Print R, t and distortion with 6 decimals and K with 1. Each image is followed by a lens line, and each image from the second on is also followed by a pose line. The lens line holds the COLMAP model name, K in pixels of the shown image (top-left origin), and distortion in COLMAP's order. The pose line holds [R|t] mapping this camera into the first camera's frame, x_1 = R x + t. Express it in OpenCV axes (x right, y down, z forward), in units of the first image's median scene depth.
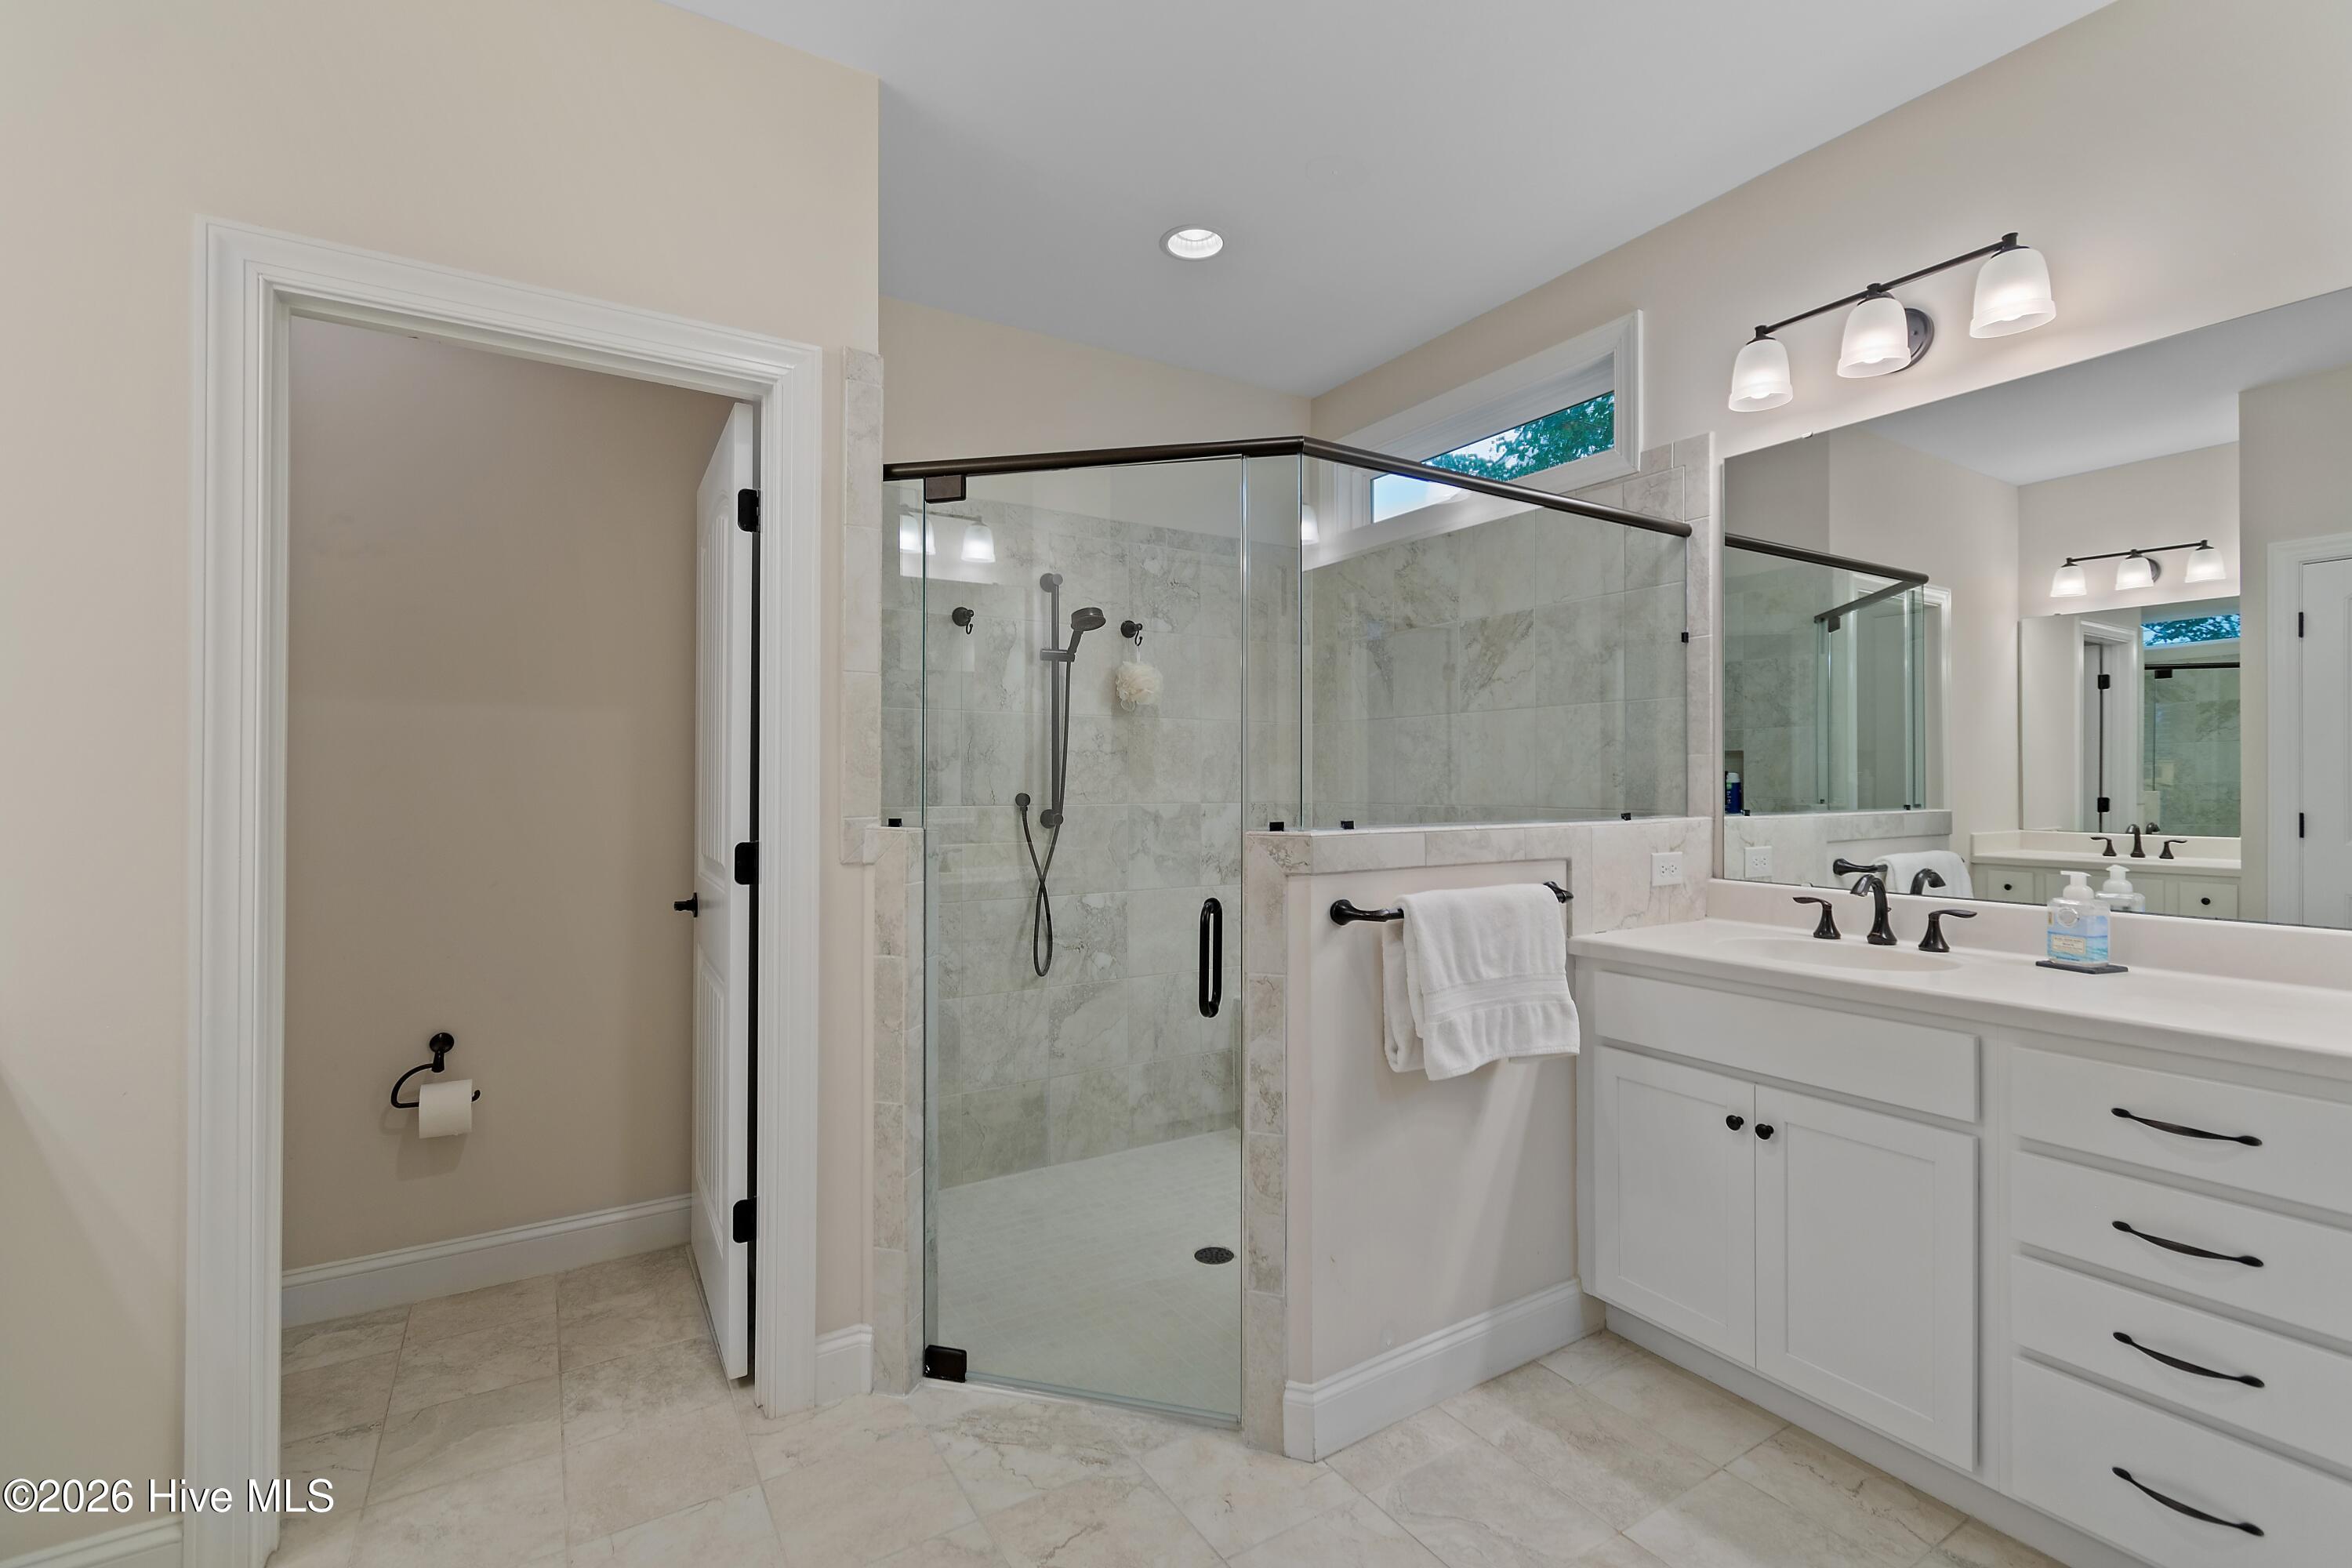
lens RADIAL K [[1033.5, 0, 1174.7], [0, 1033.5, 779.0], [0, 0, 1]] dist [0.002126, -0.000953]
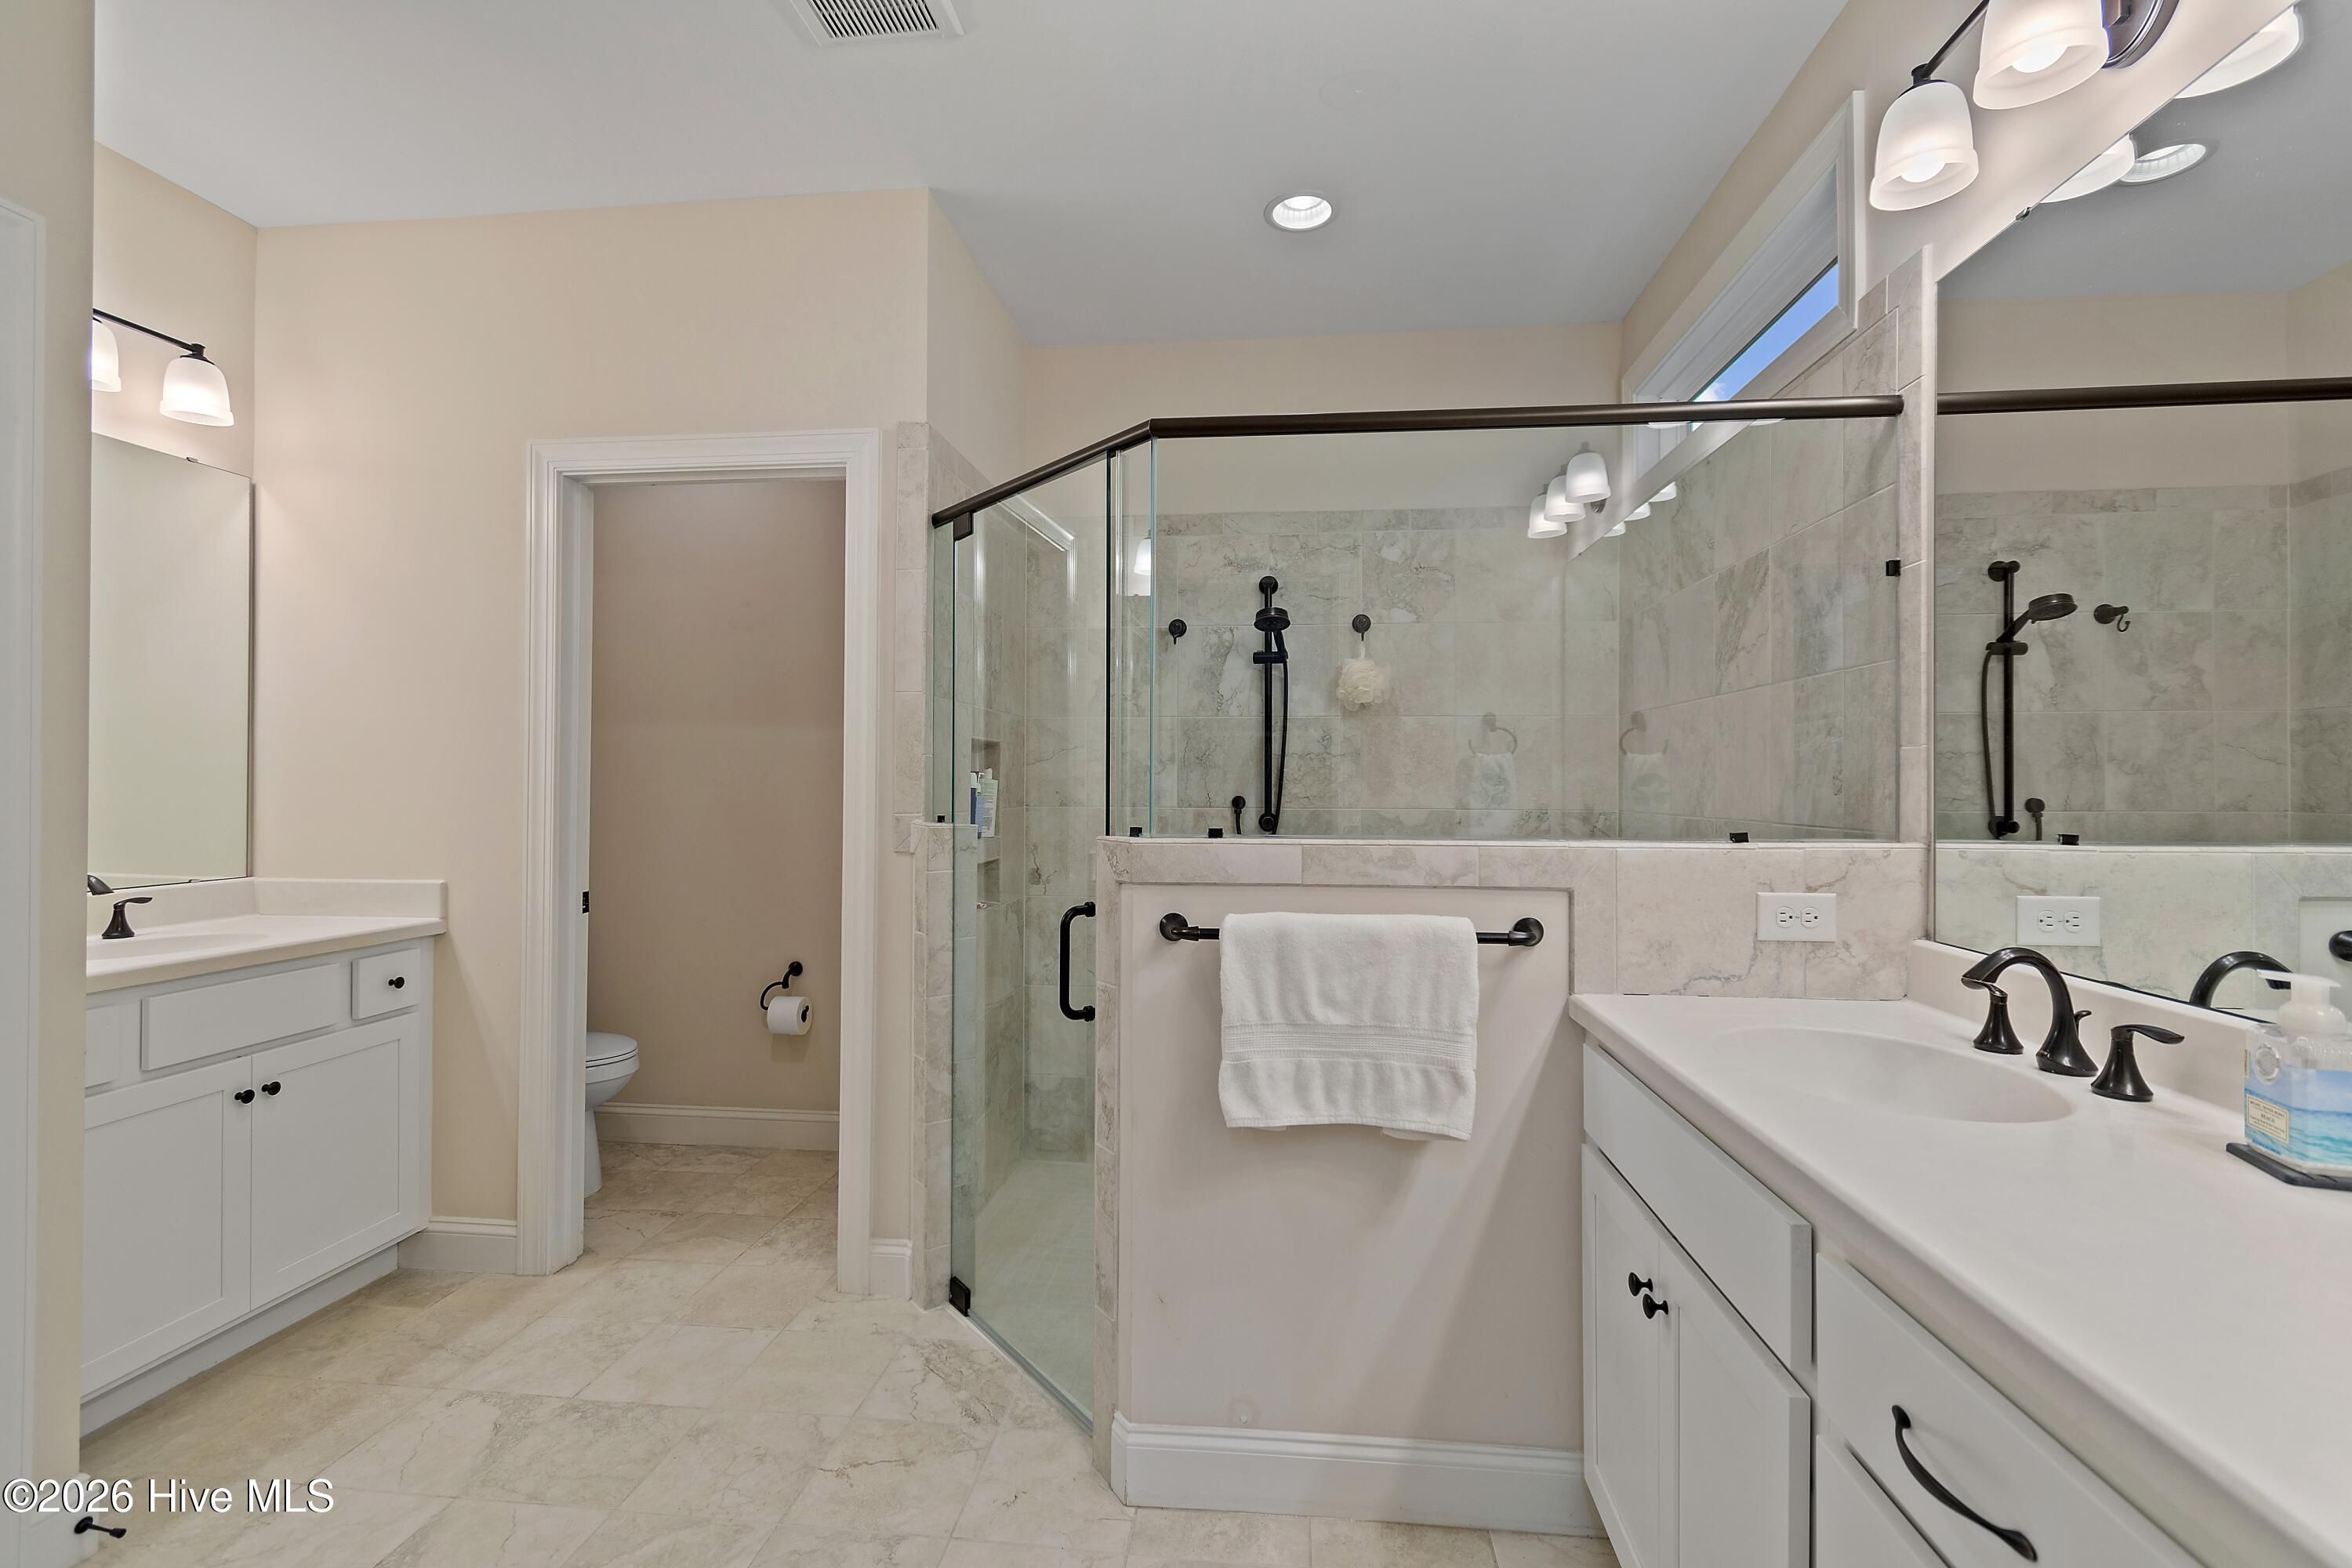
lens RADIAL K [[1033.5, 0, 1174.7], [0, 1033.5, 779.0], [0, 0, 1]] dist [0.002126, -0.000953]
pose [[0.787097, 0.000408, -0.616829, 0.651550], [-0.002029, 0.999996, -0.001928, -0.001285], [0.616826, 0.002768, 0.787095, 0.243902]]
